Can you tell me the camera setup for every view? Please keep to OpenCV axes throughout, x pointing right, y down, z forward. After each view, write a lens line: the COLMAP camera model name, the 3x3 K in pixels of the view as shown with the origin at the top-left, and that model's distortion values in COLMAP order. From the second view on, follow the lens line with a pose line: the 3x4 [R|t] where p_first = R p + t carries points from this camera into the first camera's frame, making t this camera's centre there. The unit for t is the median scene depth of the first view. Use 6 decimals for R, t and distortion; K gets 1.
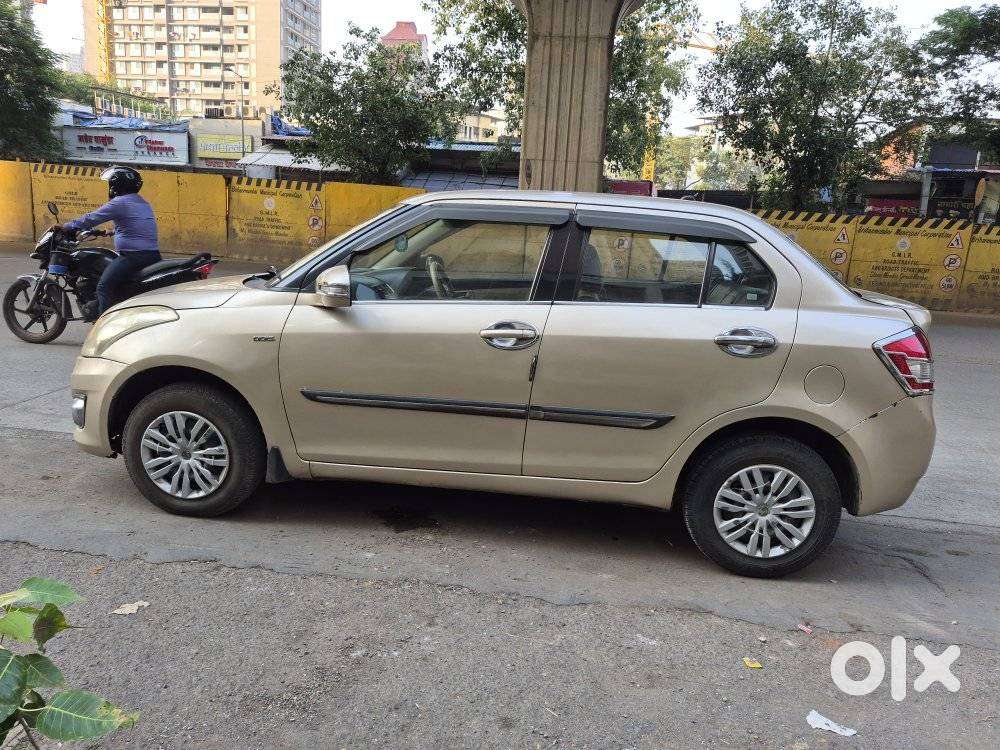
lens RADIAL K [[690.7, 0, 505.0], [0, 690.7, 372.1], [0, 0, 1]] dist [0.087112, -0.088796]
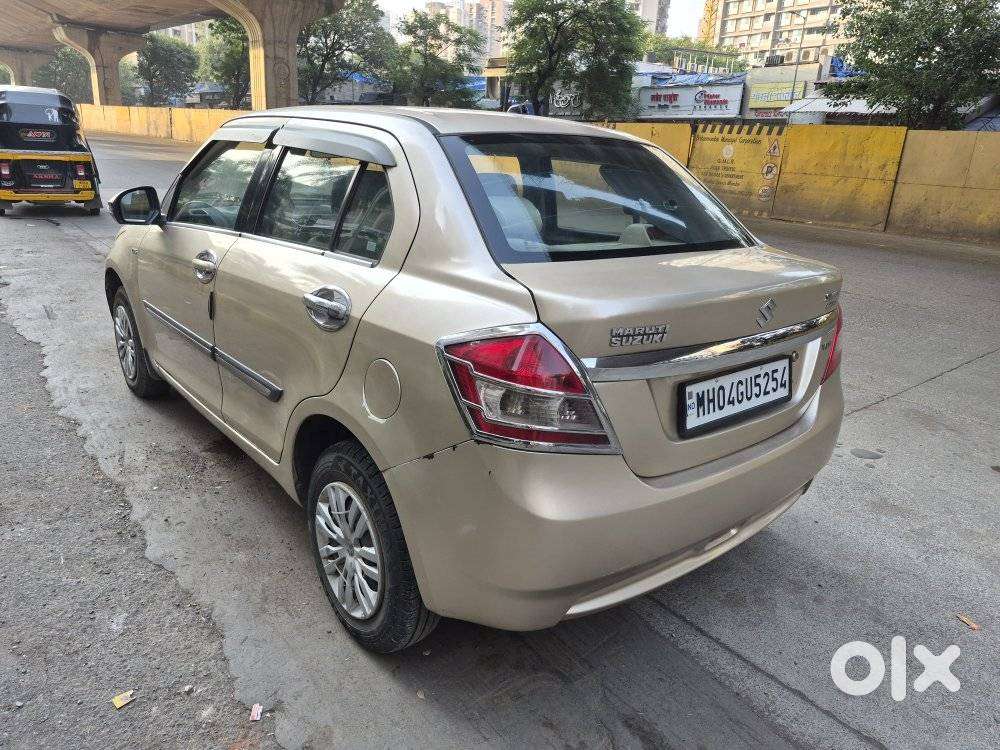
lens RADIAL K [[690.7, 0, 505.0], [0, 690.7, 372.1], [0, 0, 1]] dist [0.087112, -0.088796]
pose [[0.730069, 0.194801, -0.655020, 0.891311], [-0.153297, 0.980767, 0.120816, -0.086441], [0.665957, 0.012209, 0.745890, 0.557988]]
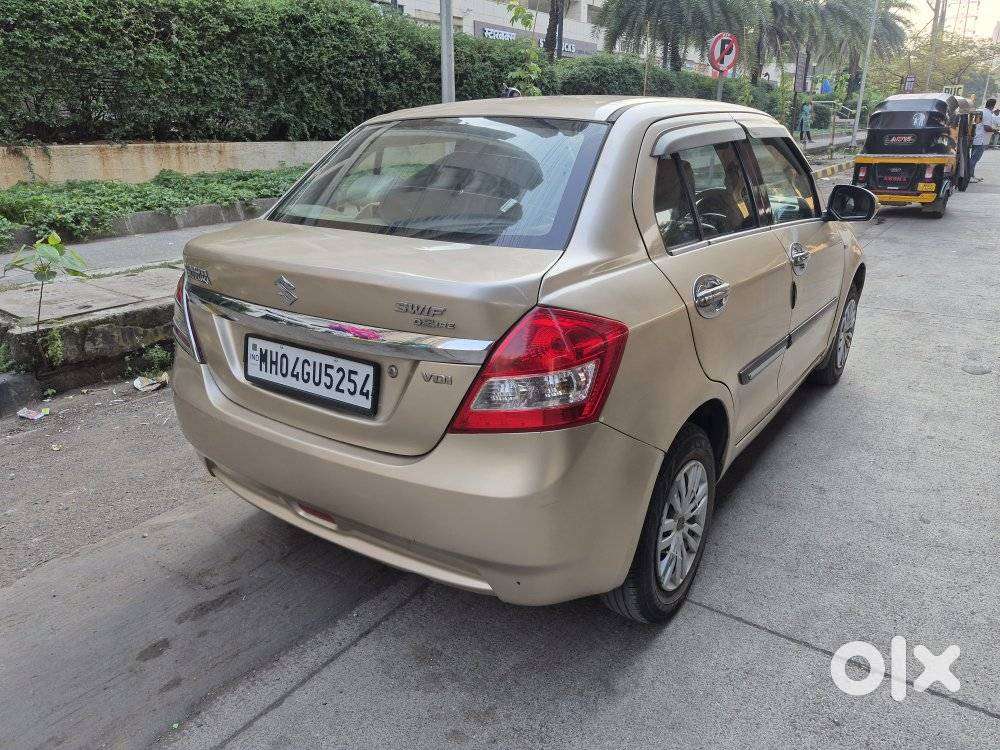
lens RADIAL K [[690.7, 0, 505.0], [0, 690.7, 372.1], [0, 0, 1]] dist [0.087112, -0.088796]
pose [[-0.462071, 0.243169, -0.852854, 1.091297], [-0.197467, 0.909321, 0.366255, -0.293091], [0.864579, 0.337646, -0.372153, 1.581290]]
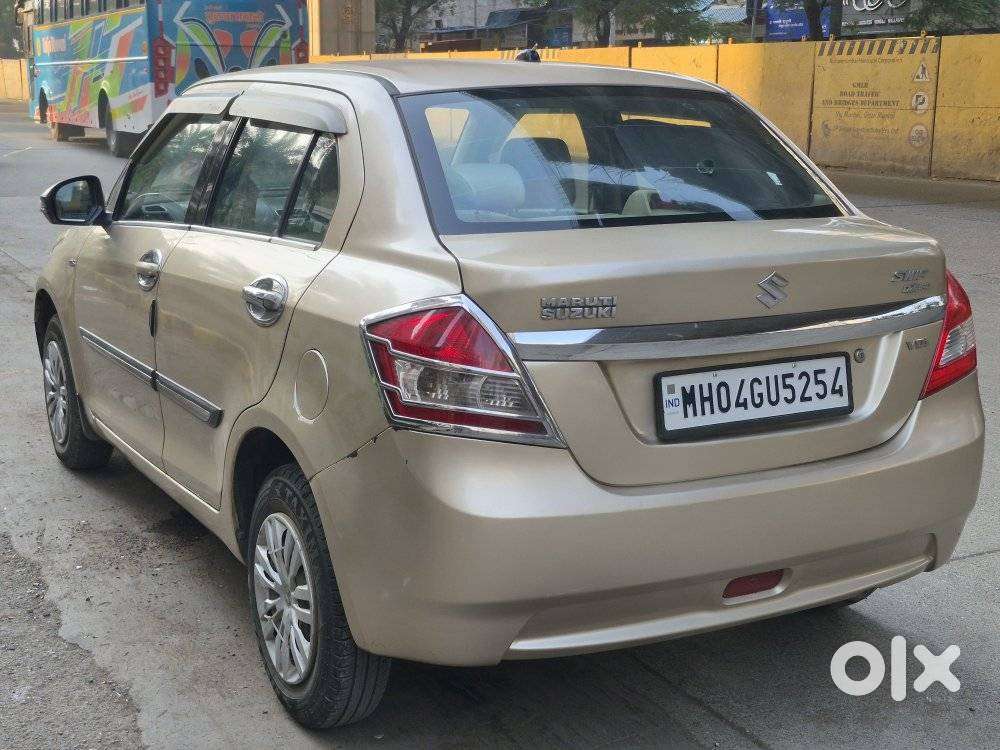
lens RADIAL K [[1376.5, 0, 500.0], [0, 1376.5, 375.0], [0, 0, 1]] dist [0.111619, 0.039958]
pose [[0.583993, 0.110677, -0.804178, 1.331169], [-0.138746, 0.989693, 0.035451, -0.046492], [0.799813, 0.090873, 0.593330, 0.435459]]
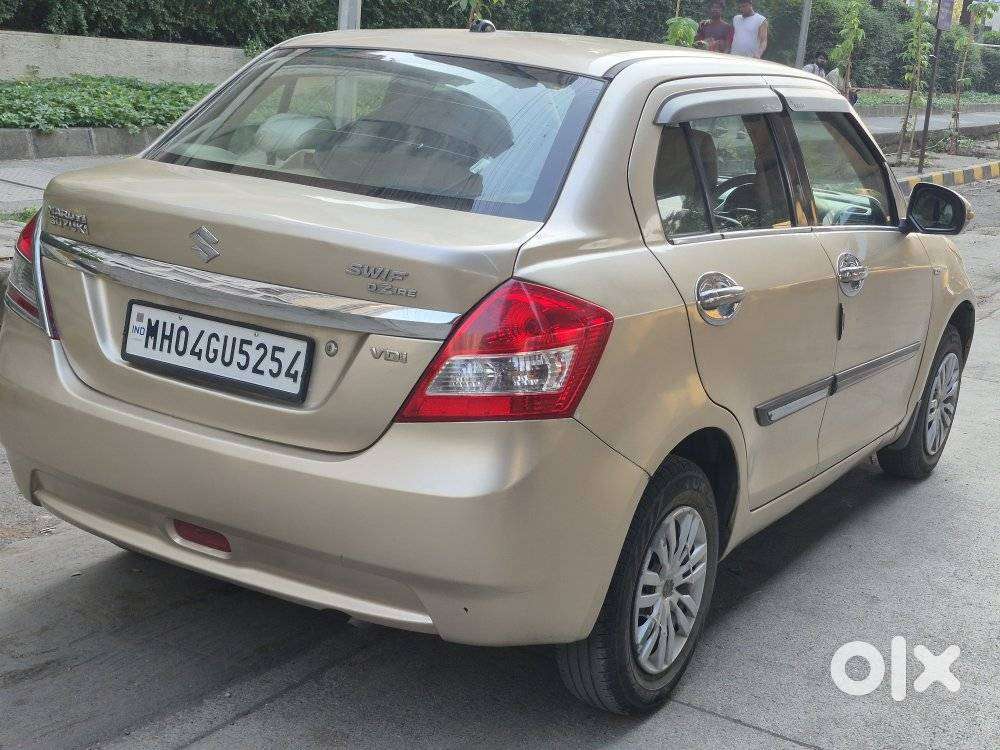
lens RADIAL K [[1376.5, 0, 500.0], [0, 1376.5, 375.0], [0, 0, 1]] dist [0.111619, 0.039958]
pose [[-0.404070, 0.125433, -0.906087, 1.467354], [-0.285888, 0.923614, 0.255352, -0.324784], [0.868905, 0.362219, -0.337345, 1.717650]]
